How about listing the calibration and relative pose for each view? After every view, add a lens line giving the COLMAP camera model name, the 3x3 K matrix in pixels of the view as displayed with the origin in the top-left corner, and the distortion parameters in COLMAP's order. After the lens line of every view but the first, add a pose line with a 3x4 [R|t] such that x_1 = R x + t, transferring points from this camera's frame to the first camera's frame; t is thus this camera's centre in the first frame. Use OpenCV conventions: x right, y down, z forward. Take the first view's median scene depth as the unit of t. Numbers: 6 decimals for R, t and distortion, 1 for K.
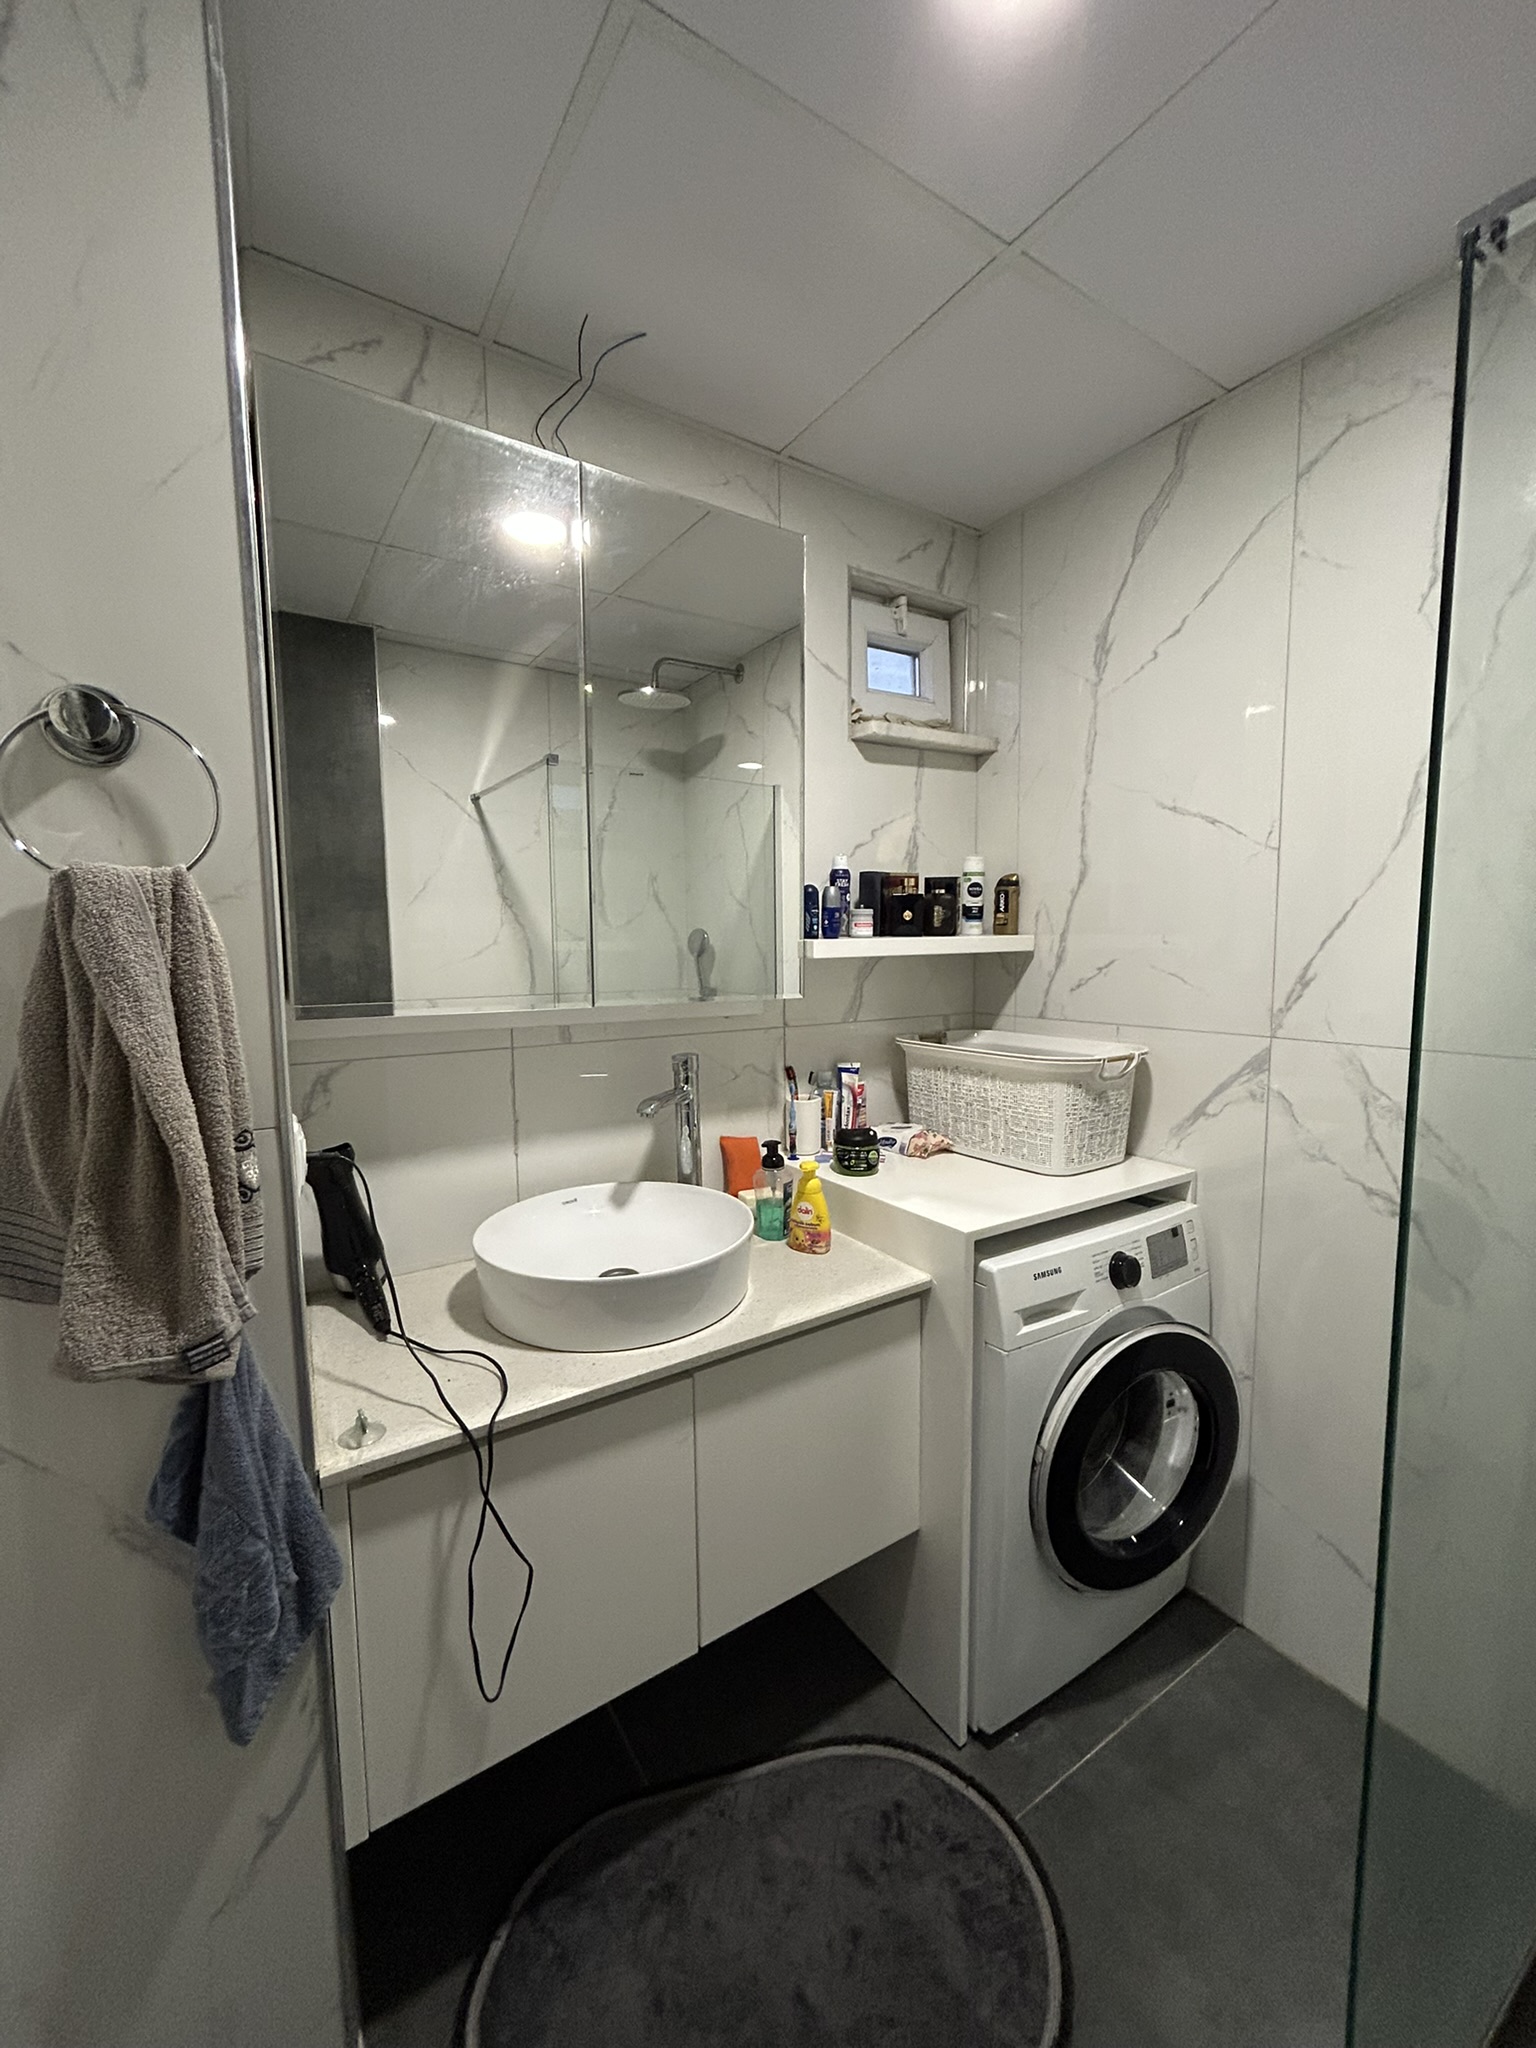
lens RADIAL K [[822.1, 0, 768.8], [0, 822.1, 1024.6], [0, 0, 1]] dist [-0.002119, 0.000895]
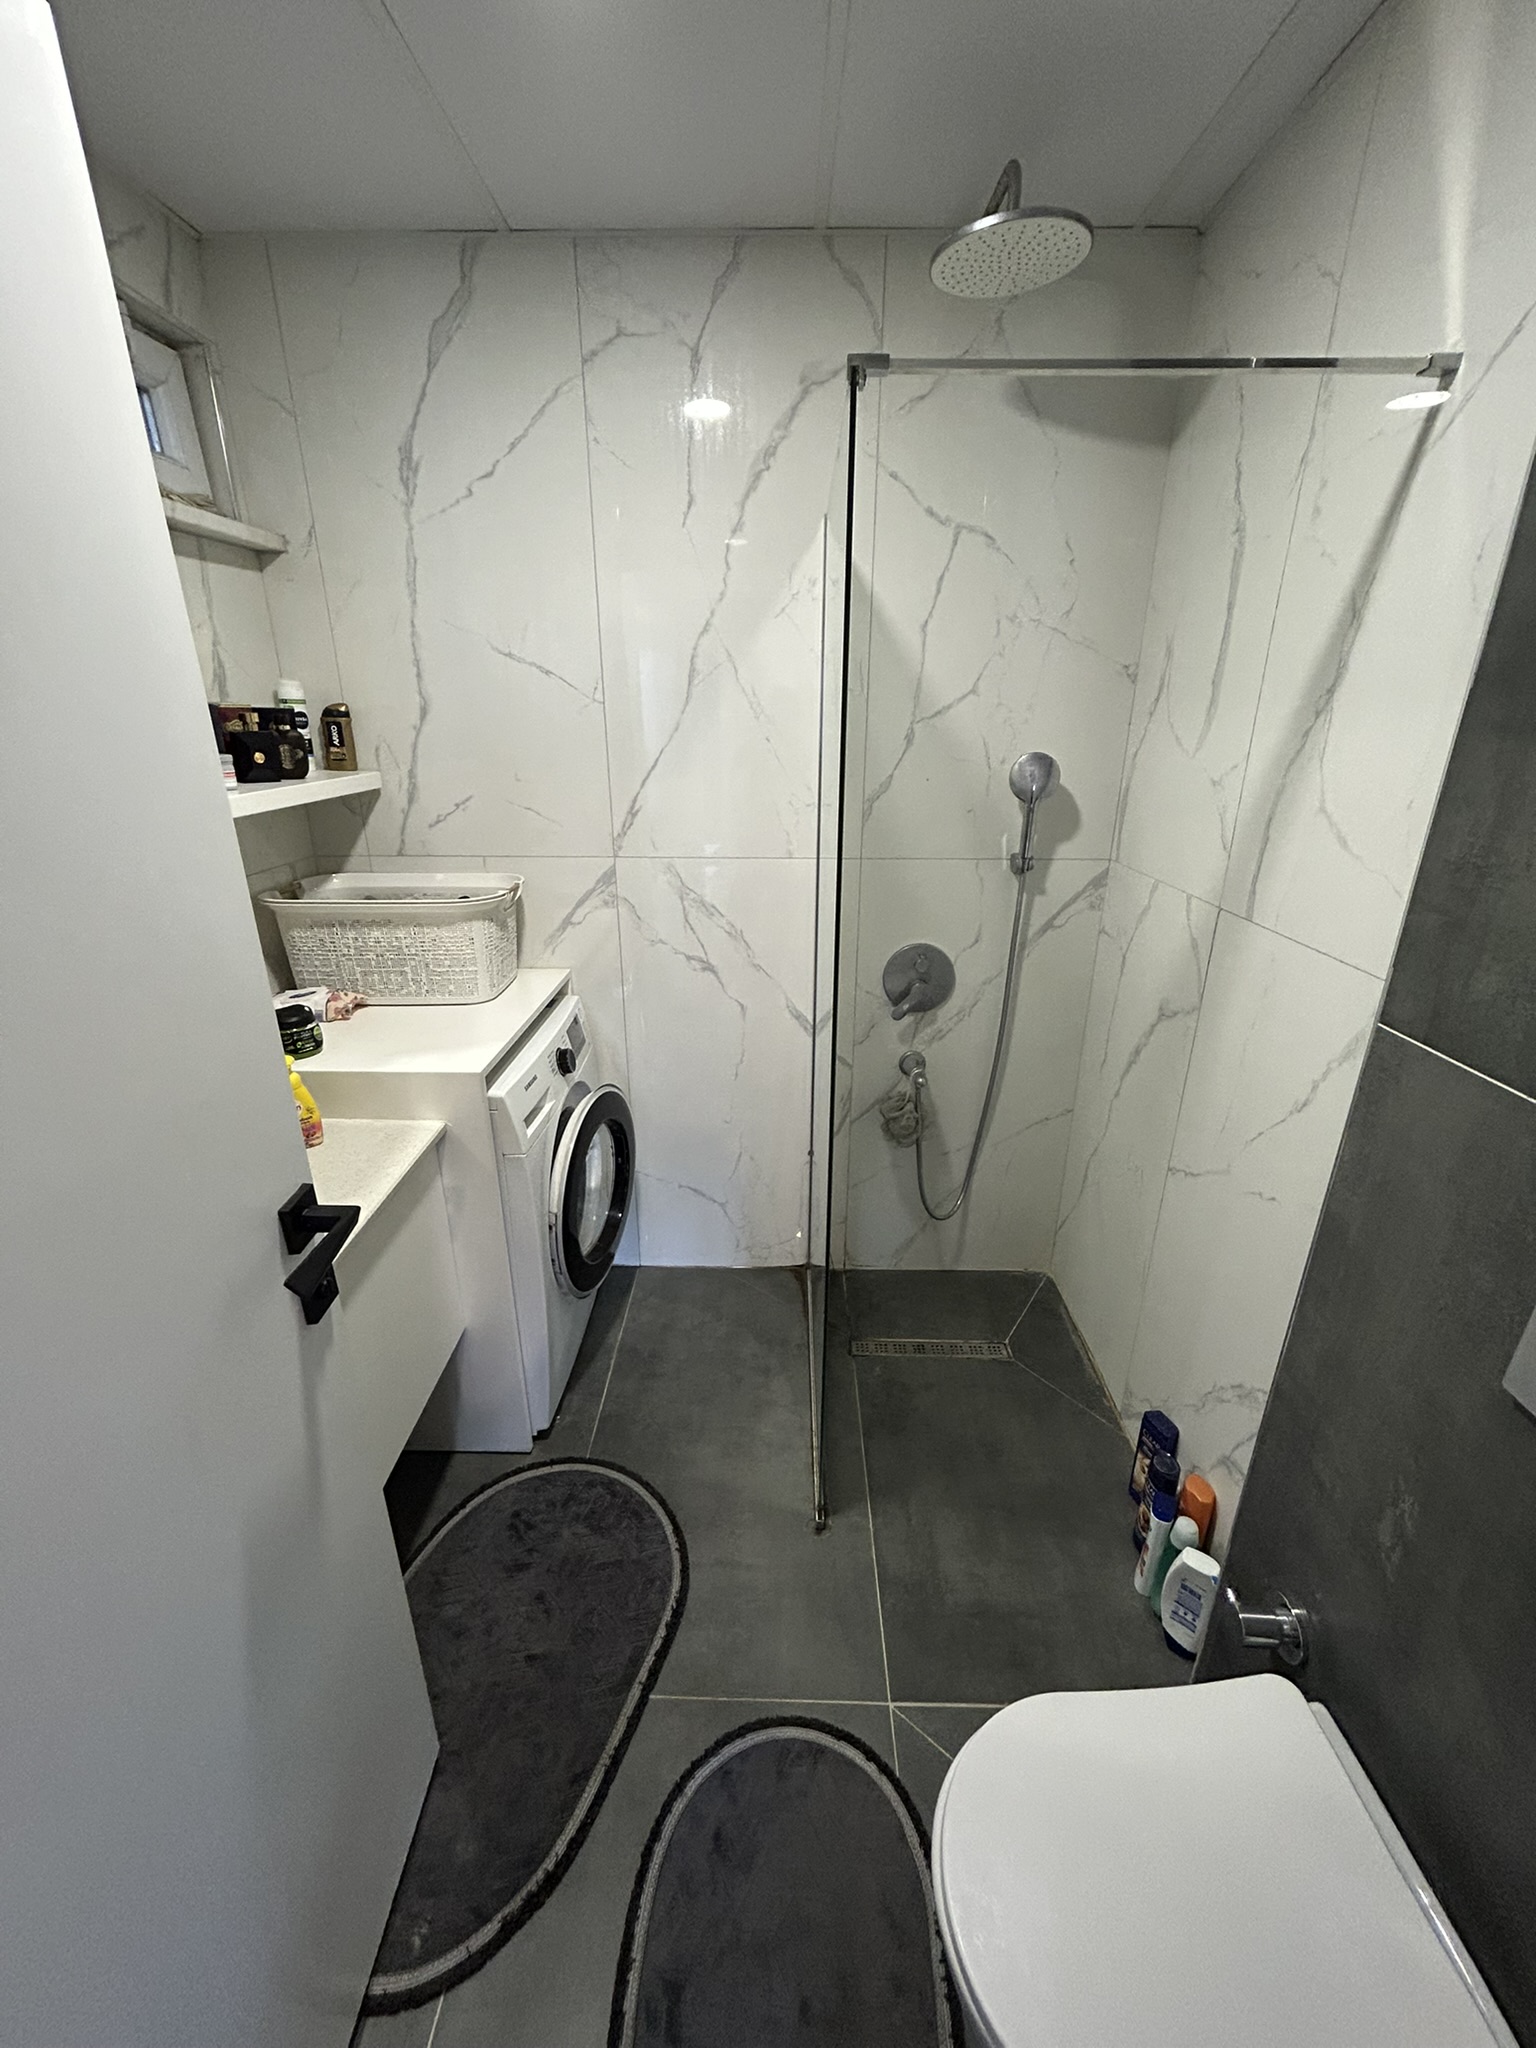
lens RADIAL K [[822.1, 0, 768.8], [0, 822.1, 1024.6], [0, 0, 1]] dist [-0.002119, 0.000895]
pose [[0.556609, -0.280769, 0.781892, -0.319063], [0.071816, 0.953898, 0.291411, -0.086172], [-0.827665, -0.106050, 0.551112, 0.048904]]
